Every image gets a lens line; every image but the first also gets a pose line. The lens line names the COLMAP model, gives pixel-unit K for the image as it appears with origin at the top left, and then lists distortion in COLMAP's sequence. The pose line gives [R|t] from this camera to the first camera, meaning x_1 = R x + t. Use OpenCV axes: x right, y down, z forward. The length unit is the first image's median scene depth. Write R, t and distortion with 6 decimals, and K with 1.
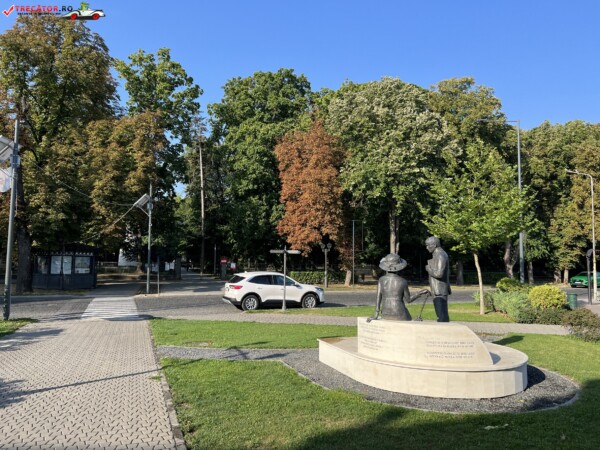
lens RADIAL K [[450.0, 0, 300.0], [0, 450.0, 225.0], [0, 0, 1]] dist [0.167196, -0.063132]
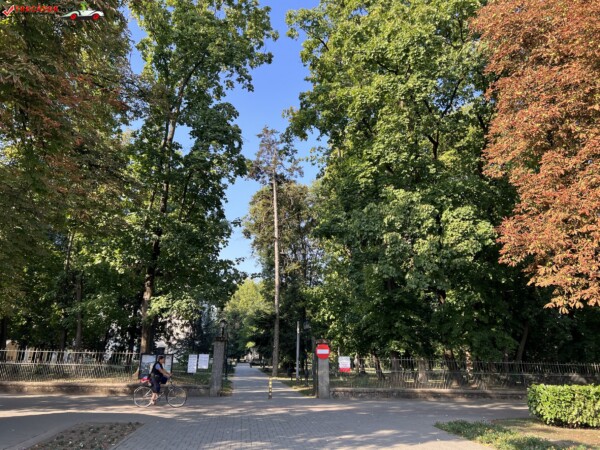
lens RADIAL K [[450.0, 0, 300.0], [0, 450.0, 225.0], [0, 0, 1]] dist [0.167196, -0.063132]
pose [[0.986610, -0.042741, -0.157396, -0.130601], [0.009123, 0.978003, -0.208392, 0.058668], [0.162840, 0.204166, 0.965298, 0.622481]]
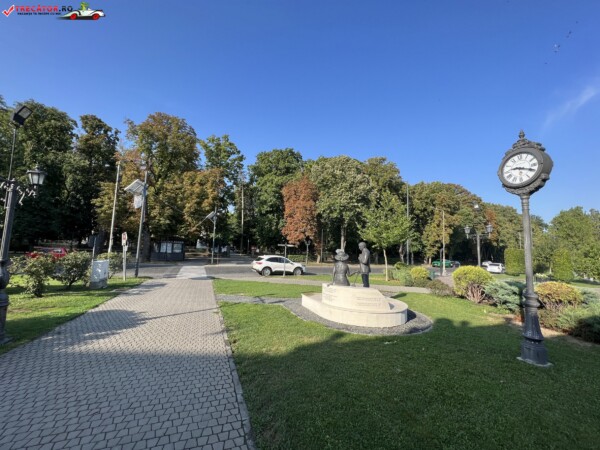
lens RADIAL K [[239.9, 0, 300.0], [0, 239.9, 225.0], [0, 0, 1]] dist [0.109529, 0.000024]
pose [[0.999101, 0.034501, 0.024621, -0.000912], [-0.034159, 0.999316, -0.014143, -0.009668], [-0.025092, 0.013289, 0.999597, -0.009246]]
